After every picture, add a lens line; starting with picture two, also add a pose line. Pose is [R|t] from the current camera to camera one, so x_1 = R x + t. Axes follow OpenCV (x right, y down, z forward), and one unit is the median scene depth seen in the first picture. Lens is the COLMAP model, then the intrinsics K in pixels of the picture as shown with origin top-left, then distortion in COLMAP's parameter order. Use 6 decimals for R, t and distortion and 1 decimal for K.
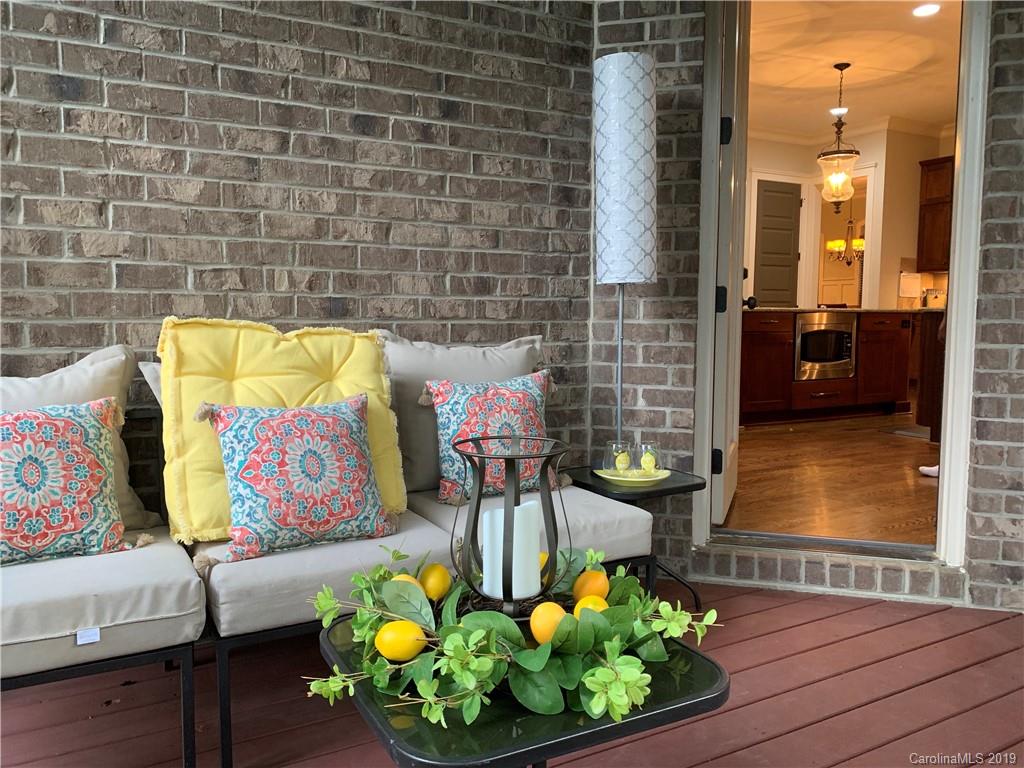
lens RADIAL K [[783.7, 0, 512.5], [0, 783.7, 383.6], [0, 0, 1]] dist [0.031085, -0.027880]
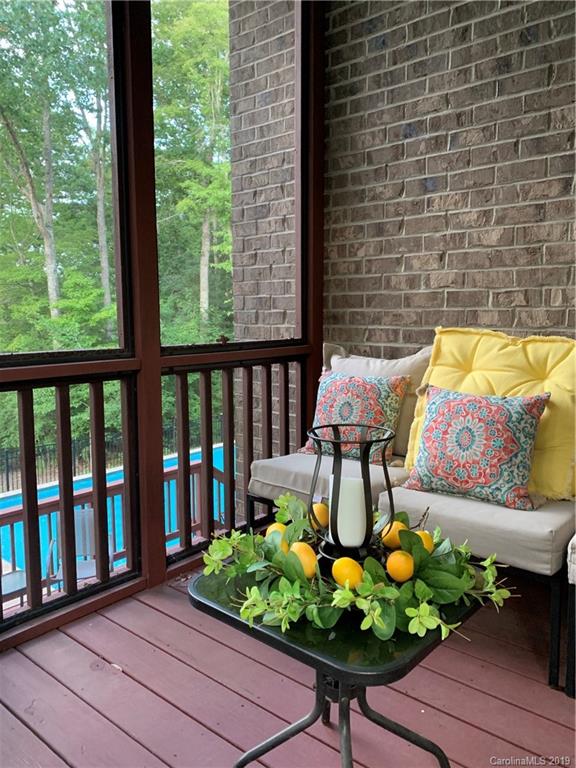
lens RADIAL K [[587.8, 0, 290.2], [0, 587.8, 381.1], [0, 0, 1]] dist [0.031085, -0.027880]
pose [[0.366653, 0.101211, -0.924836, 0.477144], [-0.081651, 0.993730, 0.076380, -0.039548], [0.926768, 0.047508, 0.372618, 0.287139]]
